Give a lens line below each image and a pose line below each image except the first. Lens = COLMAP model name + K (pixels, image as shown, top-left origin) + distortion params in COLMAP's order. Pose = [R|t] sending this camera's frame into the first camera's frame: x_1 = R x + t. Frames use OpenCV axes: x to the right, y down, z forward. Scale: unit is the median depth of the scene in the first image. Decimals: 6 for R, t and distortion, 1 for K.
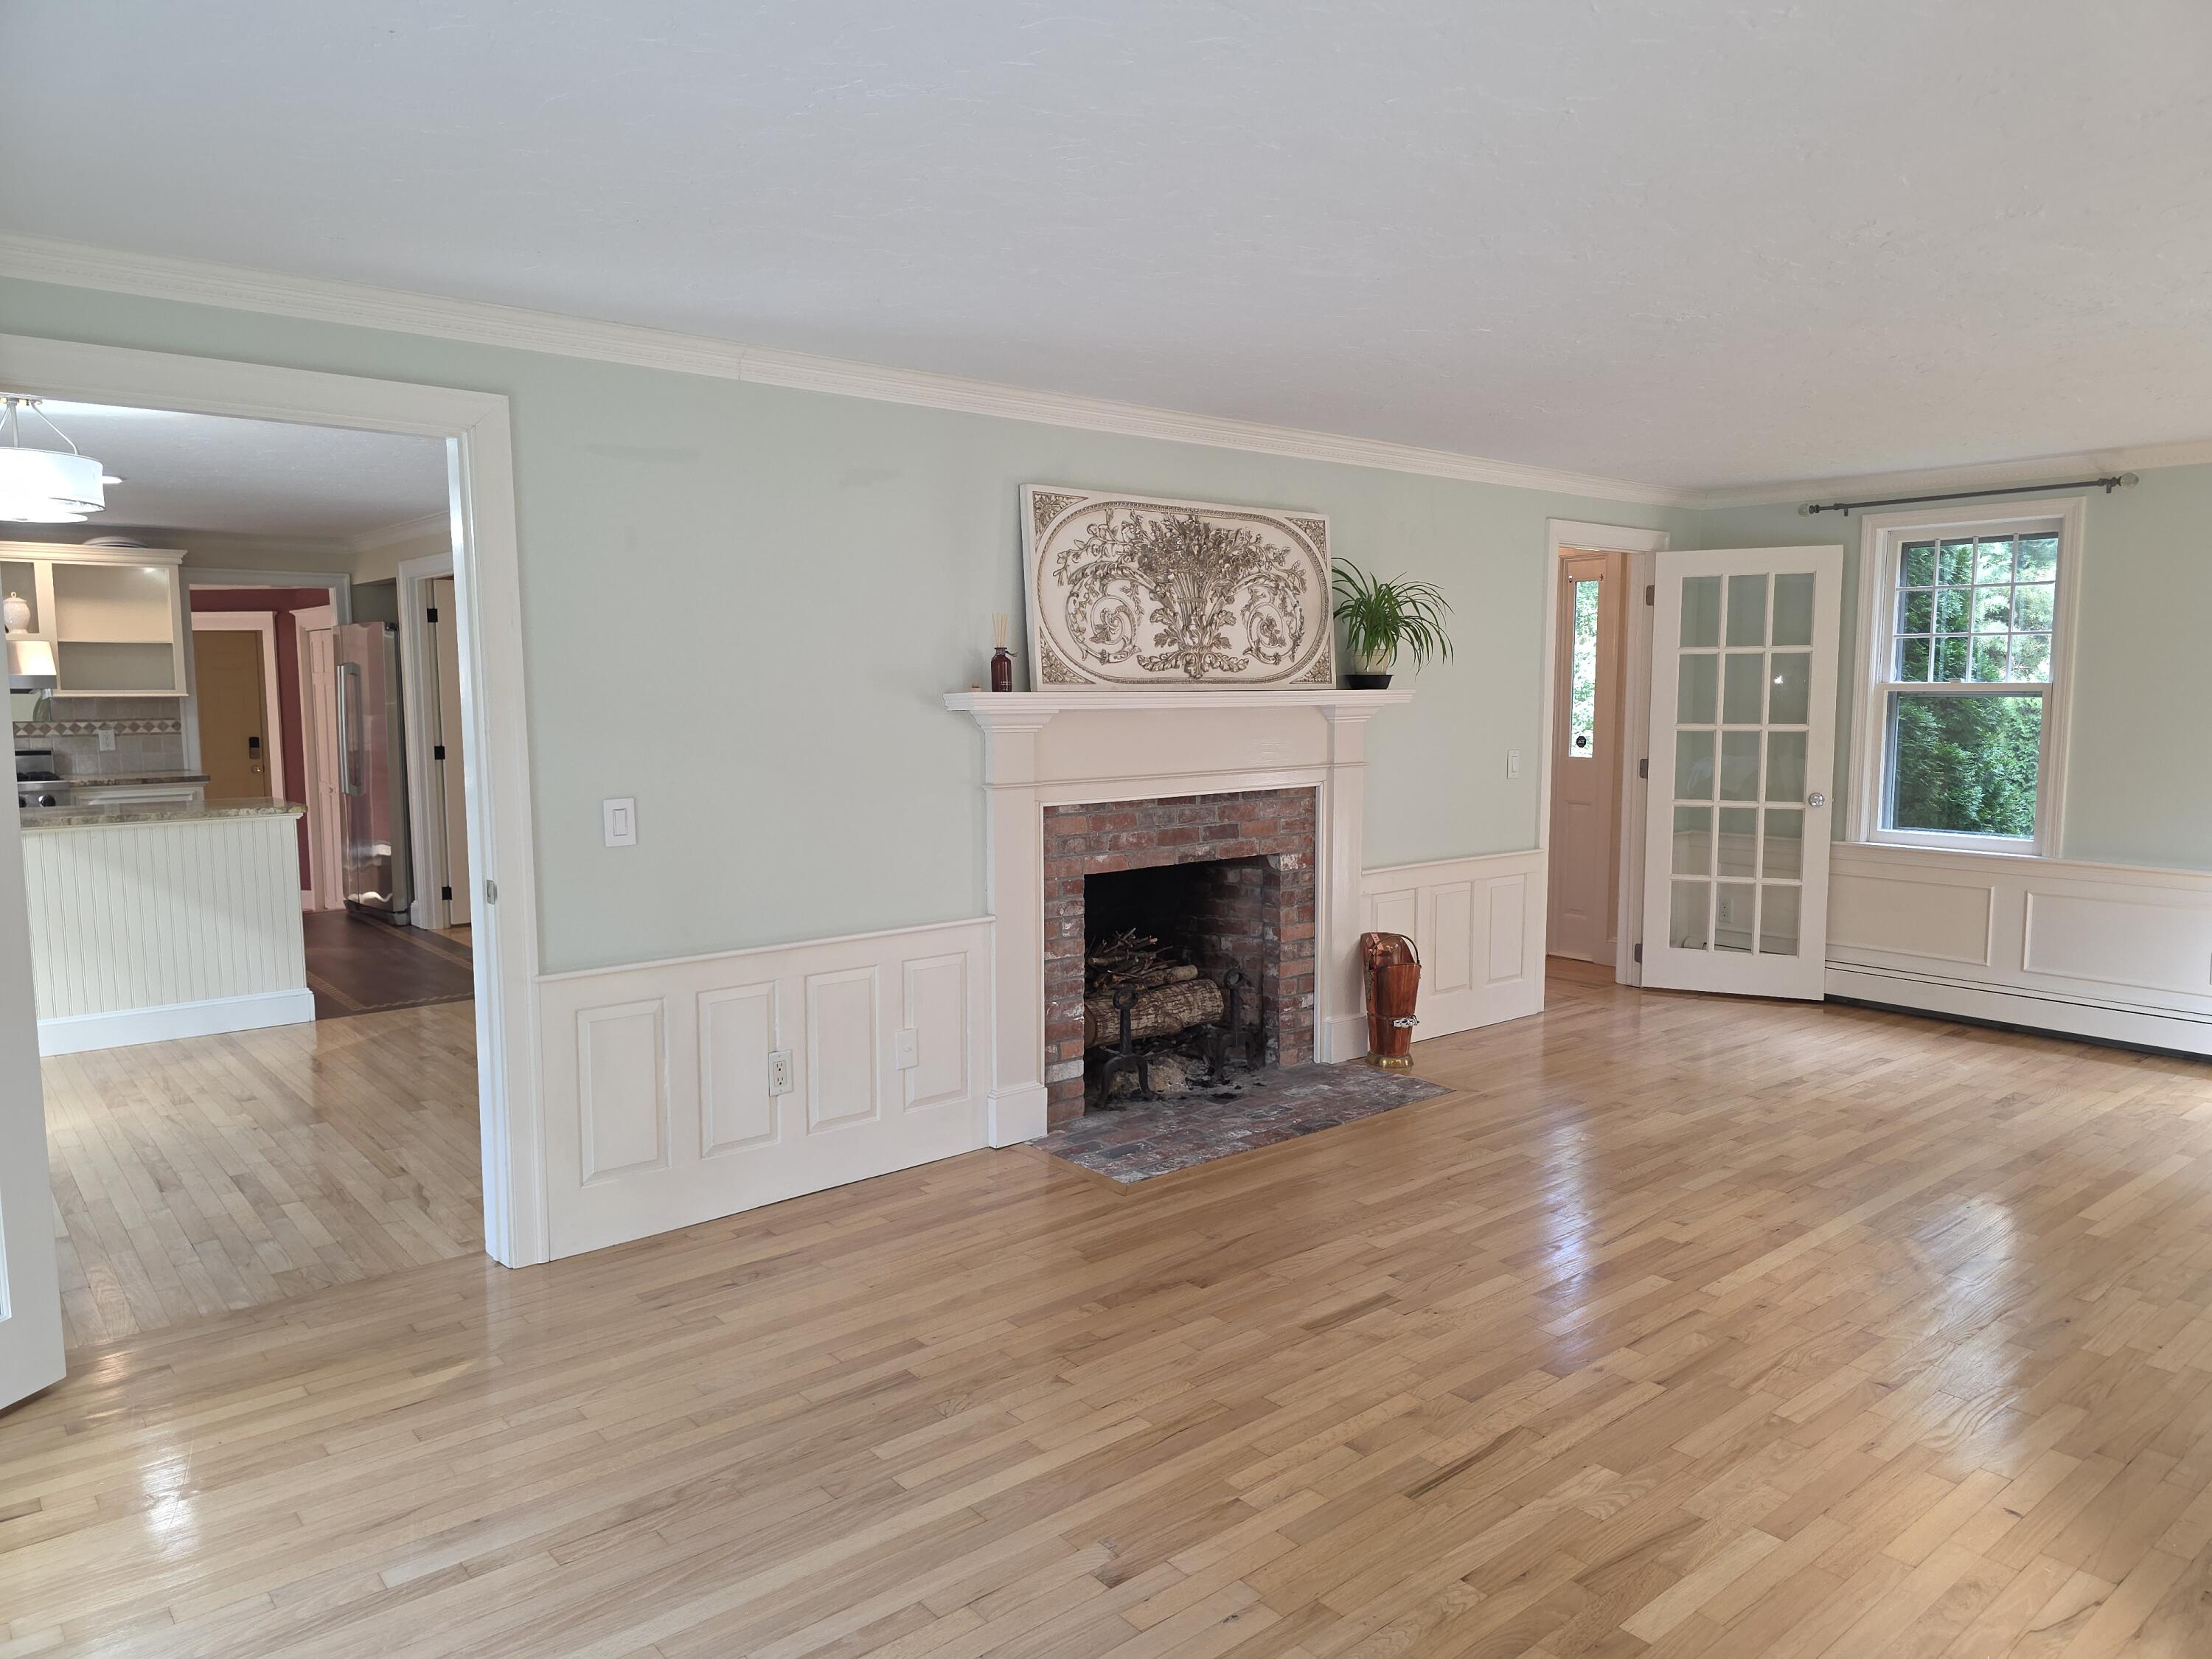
lens RADIAL K [[1481.8, 0, 1135.5], [0, 1481.8, 827.7], [0, 0, 1]] dist [0.080390, -0.101000]
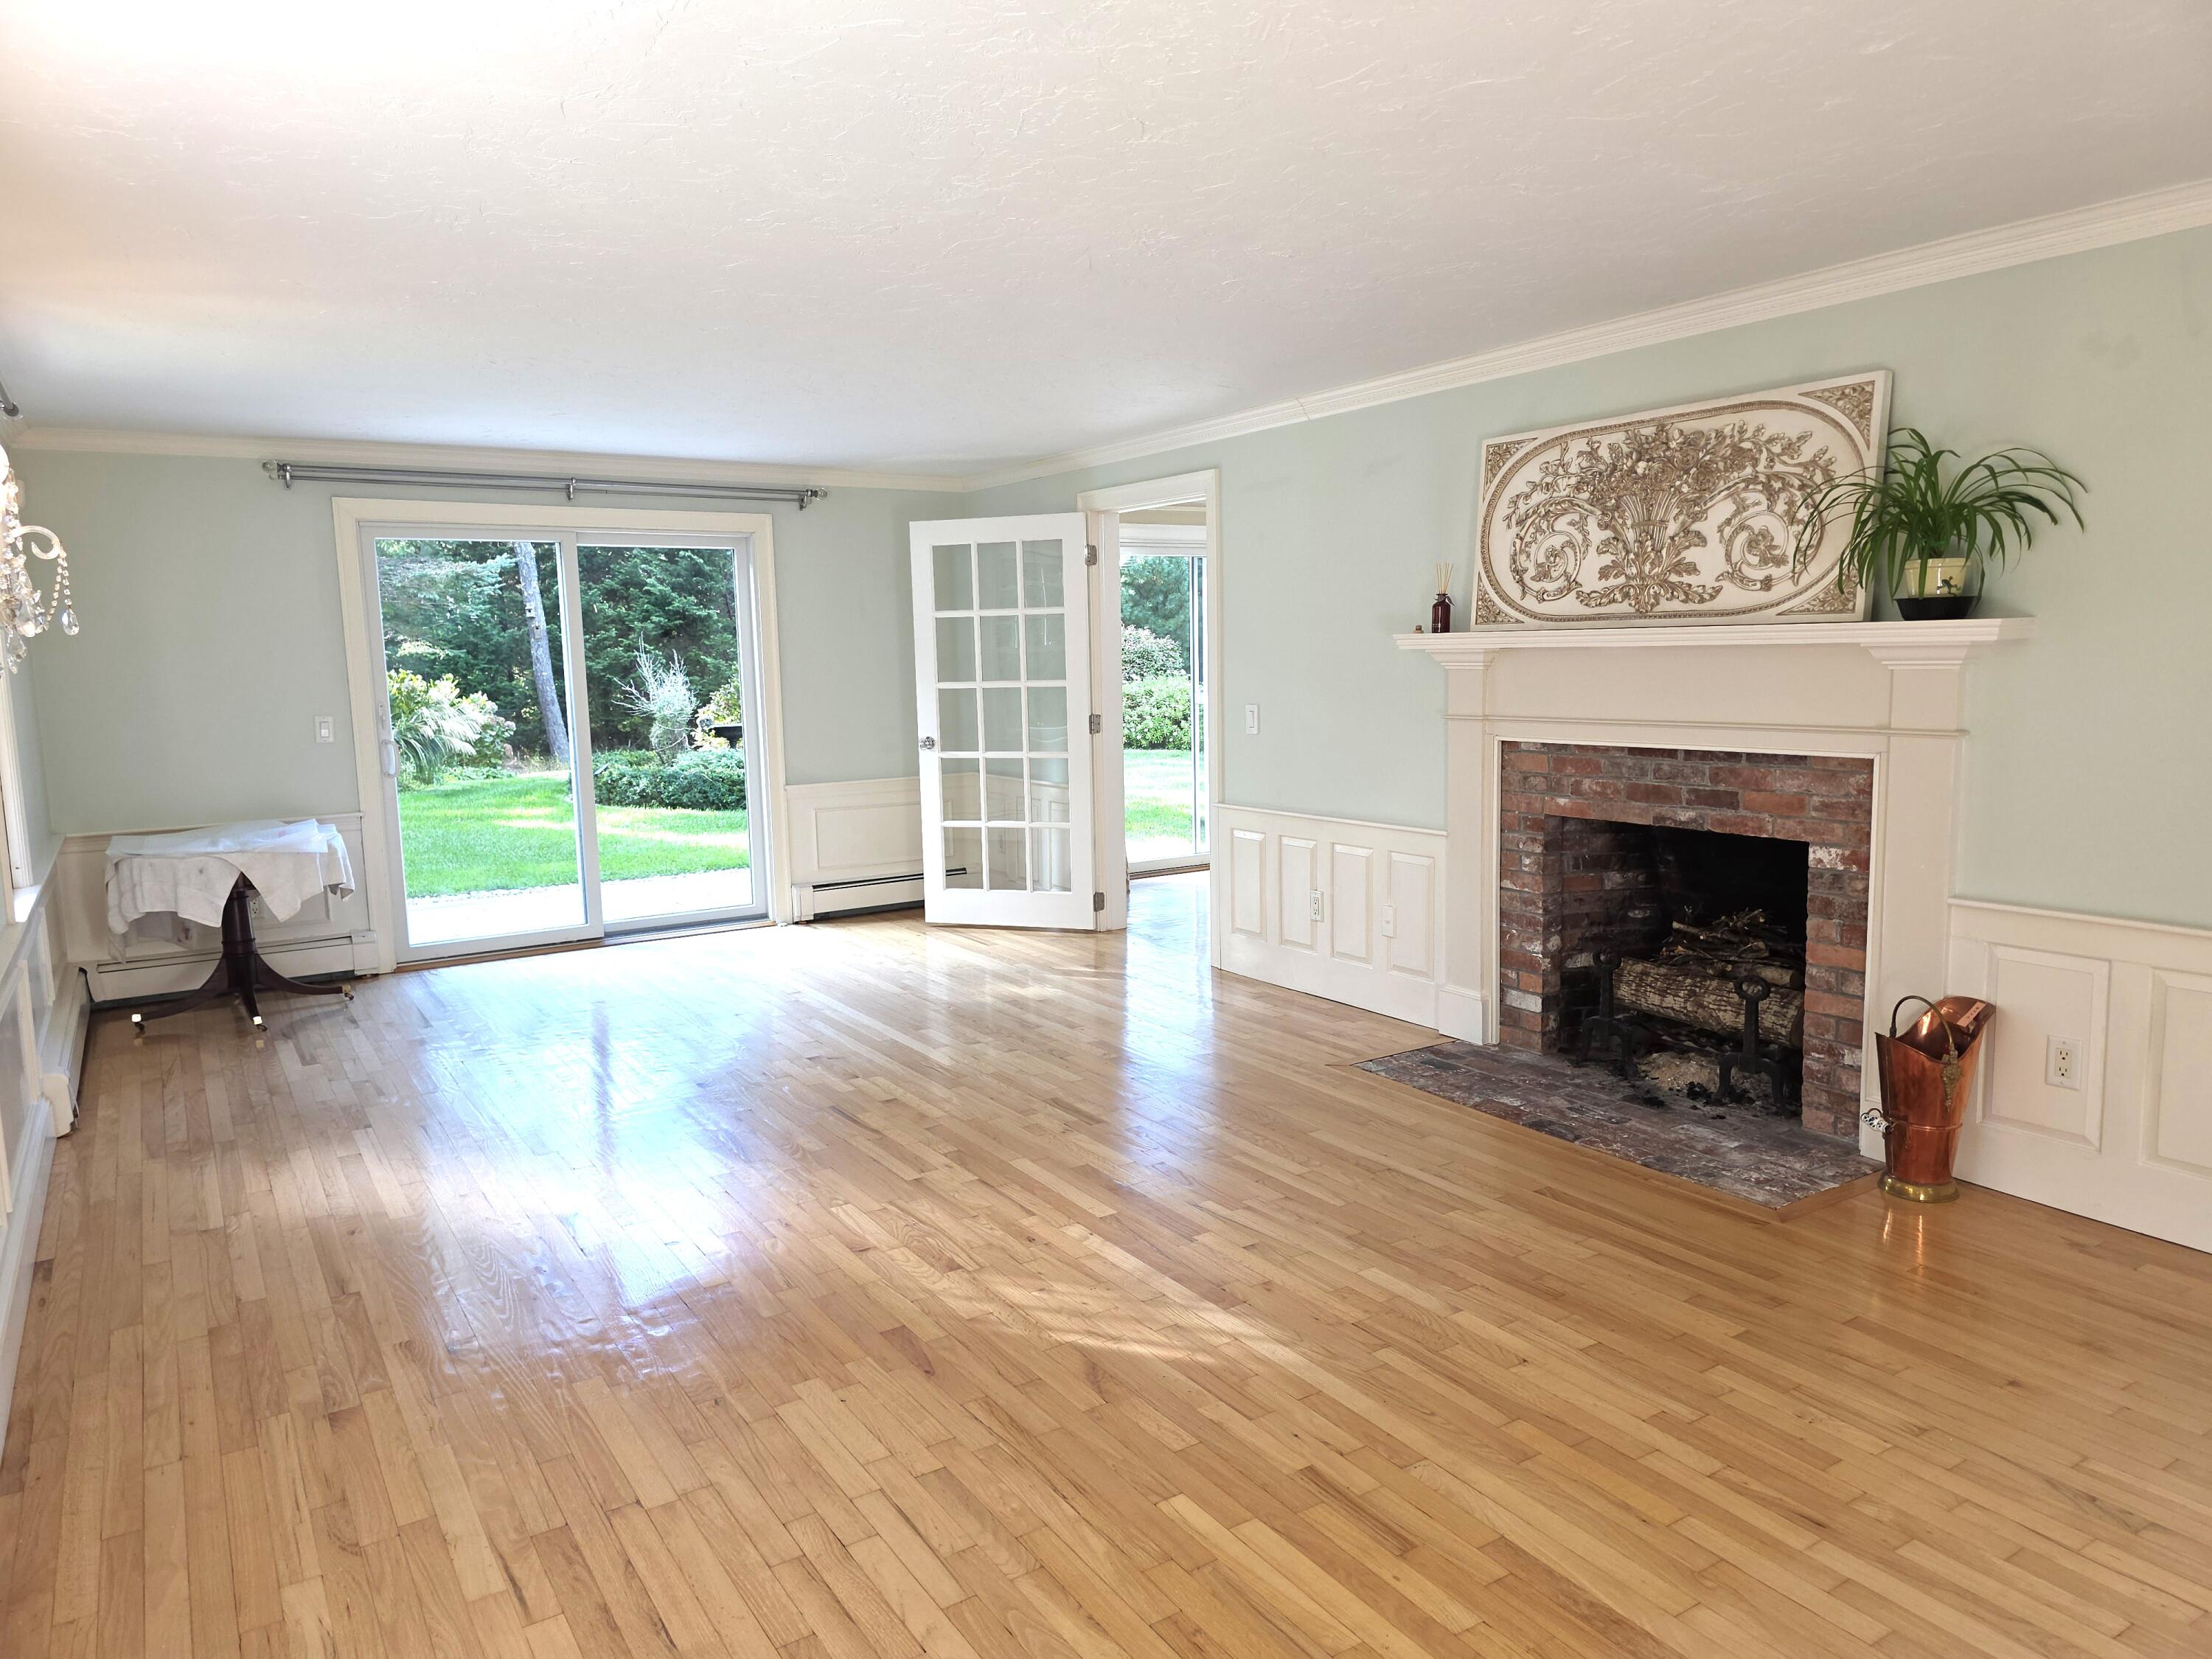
lens RADIAL K [[1481.8, 0, 1135.5], [0, 1481.8, 827.7], [0, 0, 1]] dist [0.080390, -0.101000]
pose [[-0.127406, 0.121773, -0.984347, 0.977419], [-0.083079, 0.987637, 0.132933, -0.069075], [0.988365, 0.098715, -0.115714, 0.829417]]
